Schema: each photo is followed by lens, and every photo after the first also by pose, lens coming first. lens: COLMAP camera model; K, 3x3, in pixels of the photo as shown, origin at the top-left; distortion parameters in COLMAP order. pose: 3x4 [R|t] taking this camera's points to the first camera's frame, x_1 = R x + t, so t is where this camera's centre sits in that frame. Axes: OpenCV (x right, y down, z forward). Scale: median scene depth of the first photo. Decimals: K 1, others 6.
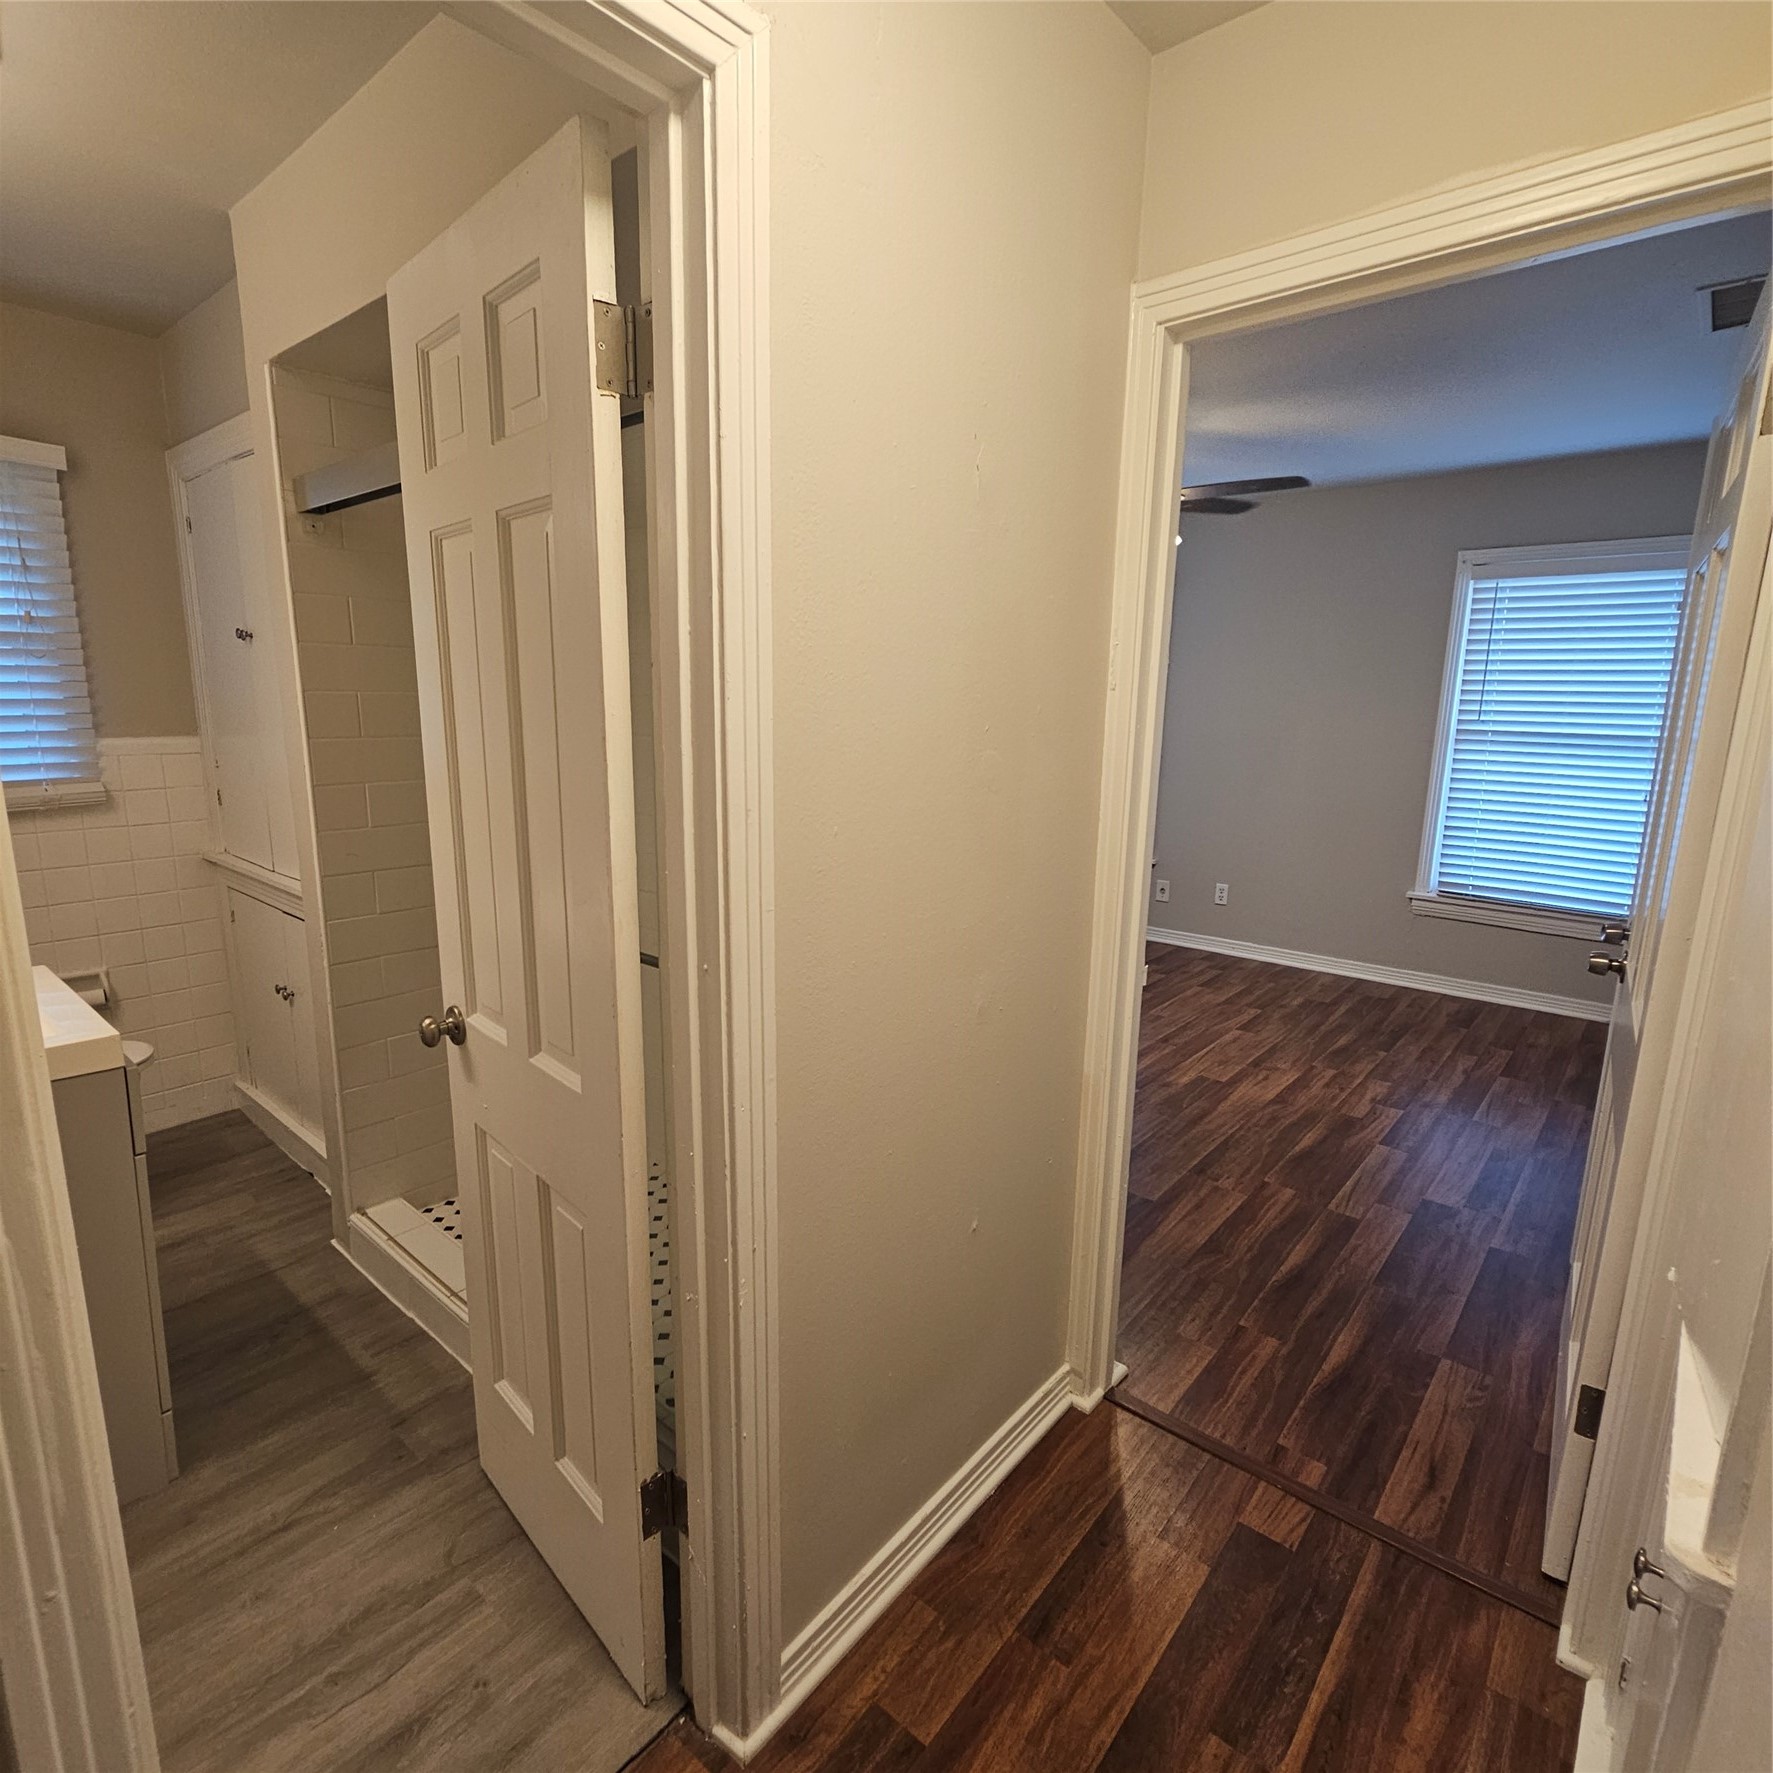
lens RADIAL K [[971.8, 0, 861.1], [0, 971.8, 886.8], [0, 0, 1]] dist [0.001330, -0.003045]
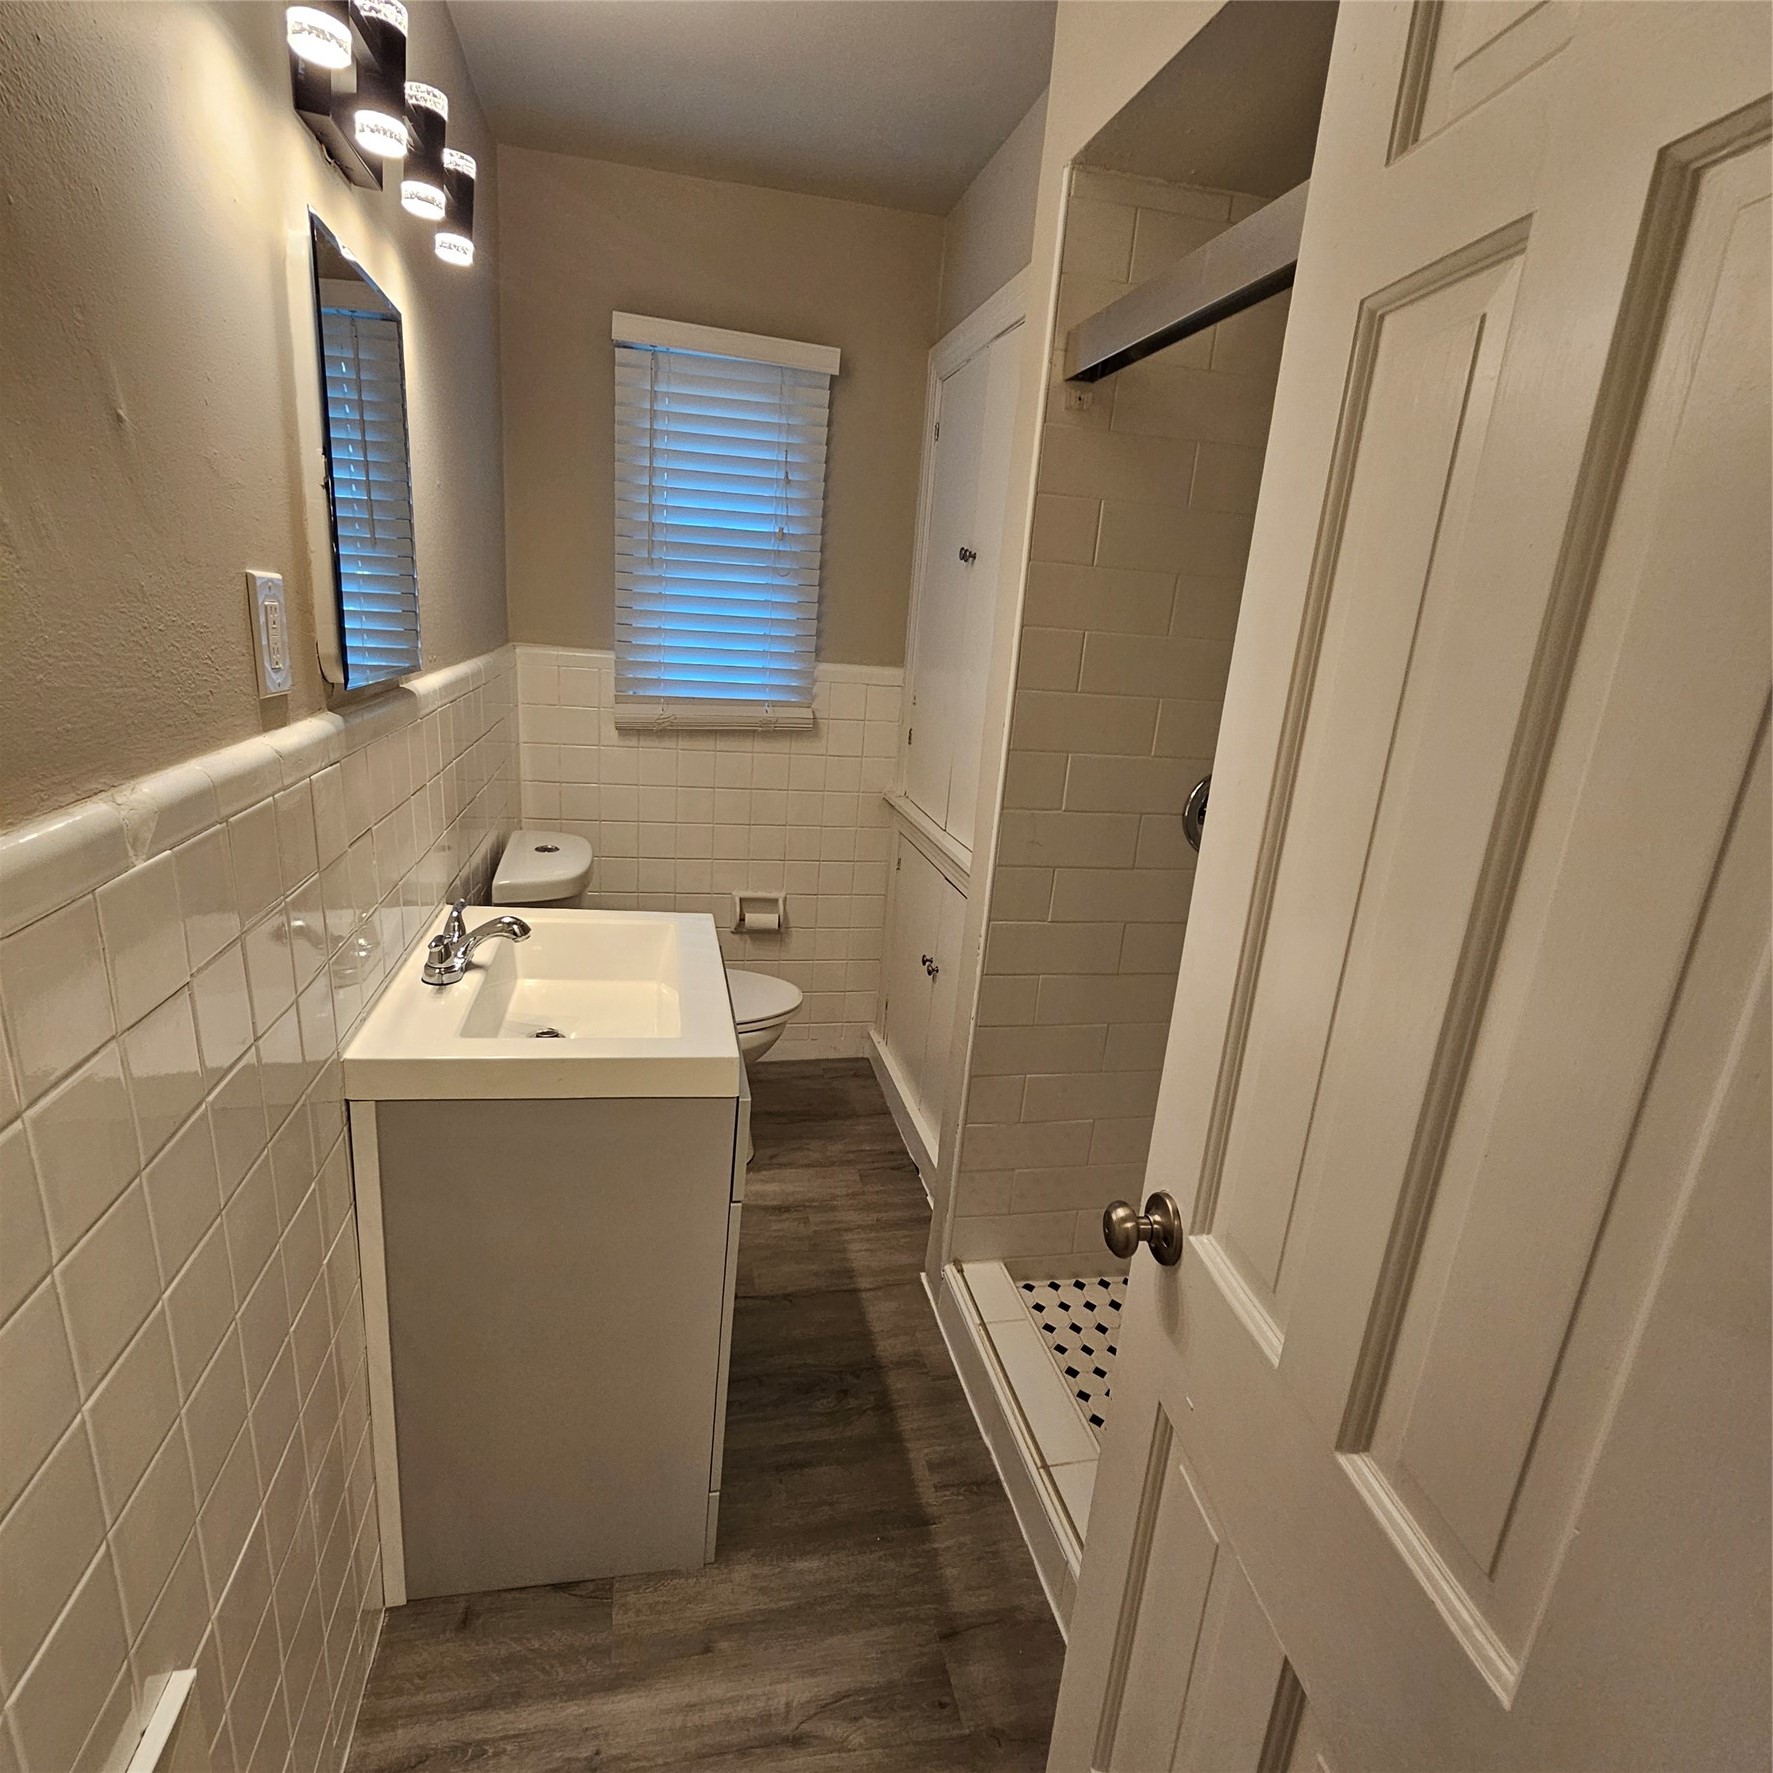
lens RADIAL K [[971.8, 0, 861.1], [0, 971.8, 886.8], [0, 0, 1]] dist [0.001330, -0.003045]
pose [[0.796423, 0.207610, -0.567987, -0.184068], [-0.177690, 0.978102, 0.108360, -0.056428], [0.578046, 0.014625, 0.815873, 0.284842]]
